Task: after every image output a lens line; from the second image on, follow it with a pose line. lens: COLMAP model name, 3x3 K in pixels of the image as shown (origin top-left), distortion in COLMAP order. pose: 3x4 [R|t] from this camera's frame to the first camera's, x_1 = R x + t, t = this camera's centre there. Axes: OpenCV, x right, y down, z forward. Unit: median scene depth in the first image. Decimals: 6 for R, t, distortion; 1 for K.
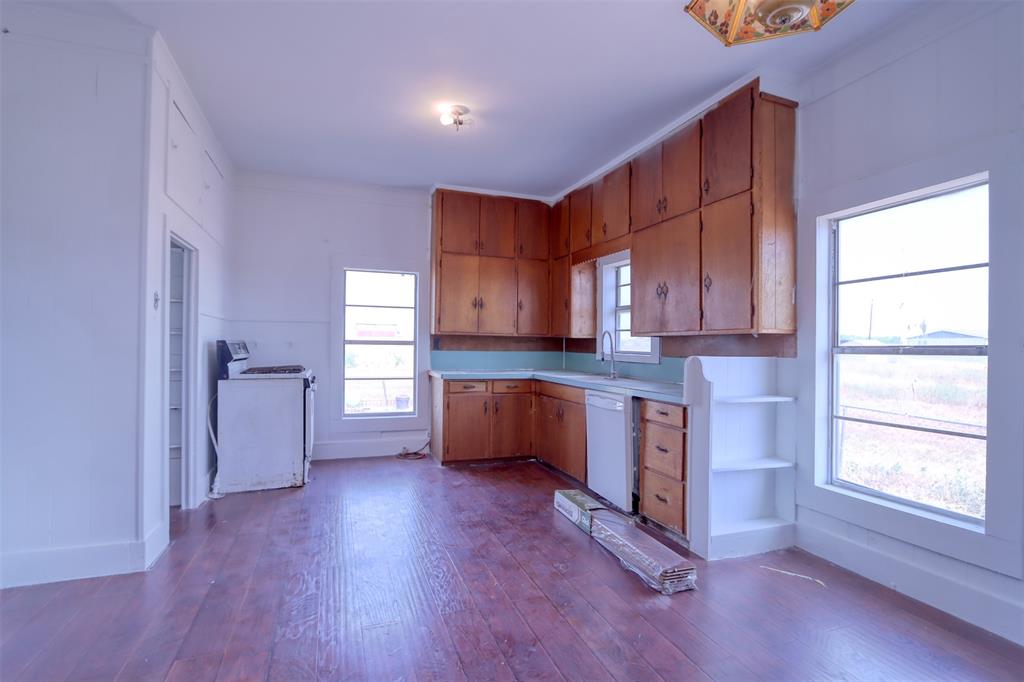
lens RADIAL K [[477.8, 0, 513.7], [0, 477.8, 346.9], [0, 0, 1]] dist [-0.014679, 0.001609]
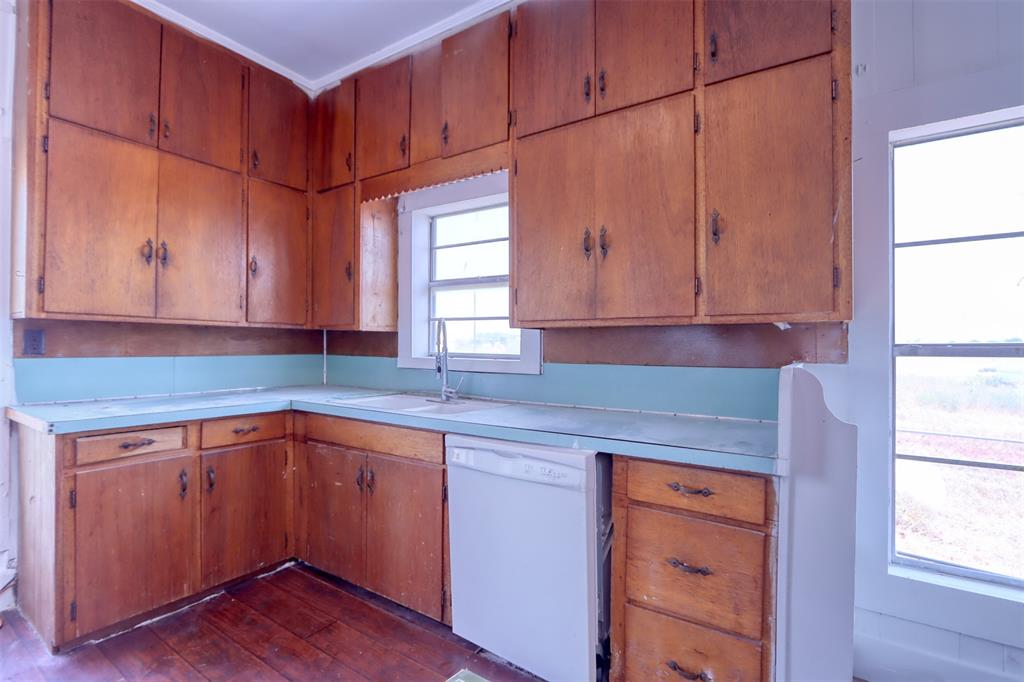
lens RADIAL K [[477.8, 0, 502.9], [0, 477.8, 344.5], [0, 0, 1]] dist [-0.014679, 0.001609]
pose [[0.821034, -0.006341, 0.570844, -0.065521], [0.005687, 0.999980, 0.002928, -0.003432], [-0.570851, 0.000843, 0.821053, 0.465445]]
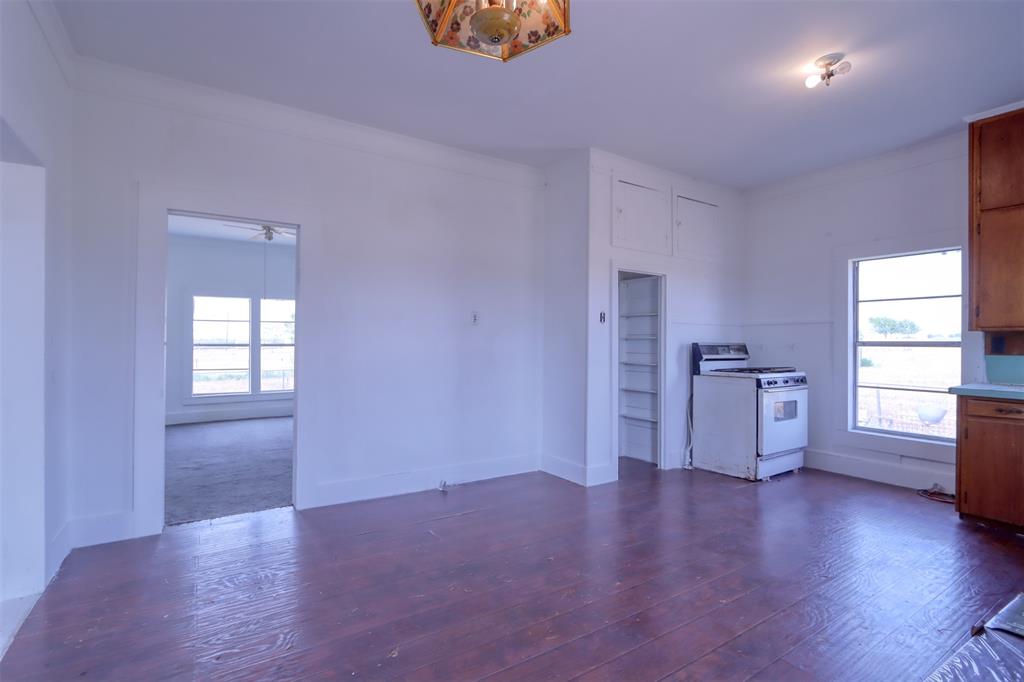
lens RADIAL K [[477.8, 0, 505.5], [0, 477.8, 346.5], [0, 0, 1]] dist [-0.014679, 0.001609]
pose [[0.226493, -0.002355, -0.974010, 0.368755], [-0.005479, 0.999978, -0.003692, 0.001998], [0.973997, 0.006173, 0.226475, 0.183759]]
